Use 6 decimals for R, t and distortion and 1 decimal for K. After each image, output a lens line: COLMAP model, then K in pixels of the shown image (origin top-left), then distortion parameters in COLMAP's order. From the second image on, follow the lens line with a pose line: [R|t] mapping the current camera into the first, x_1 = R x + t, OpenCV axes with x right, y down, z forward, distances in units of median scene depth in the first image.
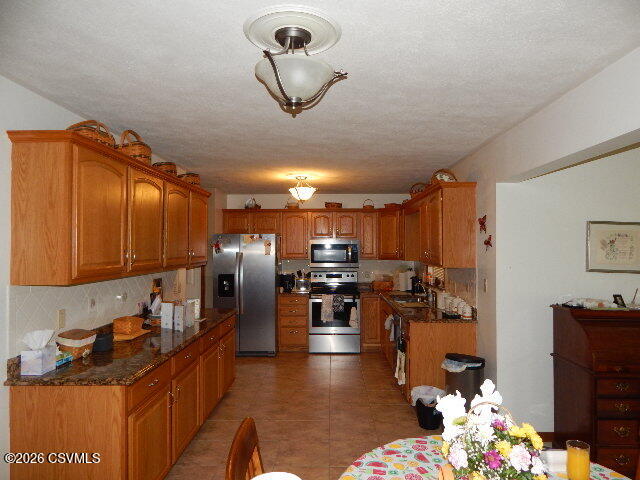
lens RADIAL K [[427.0, 0, 325.6], [0, 427.0, 240.0], [0, 0, 1]] dist [0.006944, -0.010433]
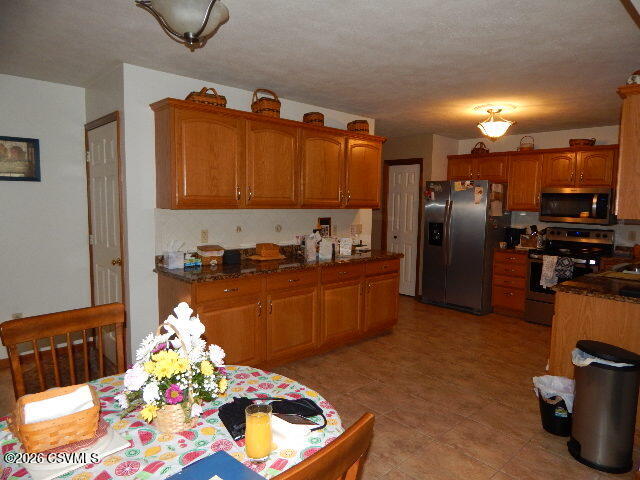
lens RADIAL K [[427.0, 0, 325.8], [0, 427.0, 241.1], [0, 0, 1]] dist [0.006944, -0.010433]
pose [[0.696692, 0.082724, -0.712584, 0.432511], [-0.009640, 0.994319, 0.106005, 0.030740], [0.717305, -0.066984, 0.693532, 0.202055]]
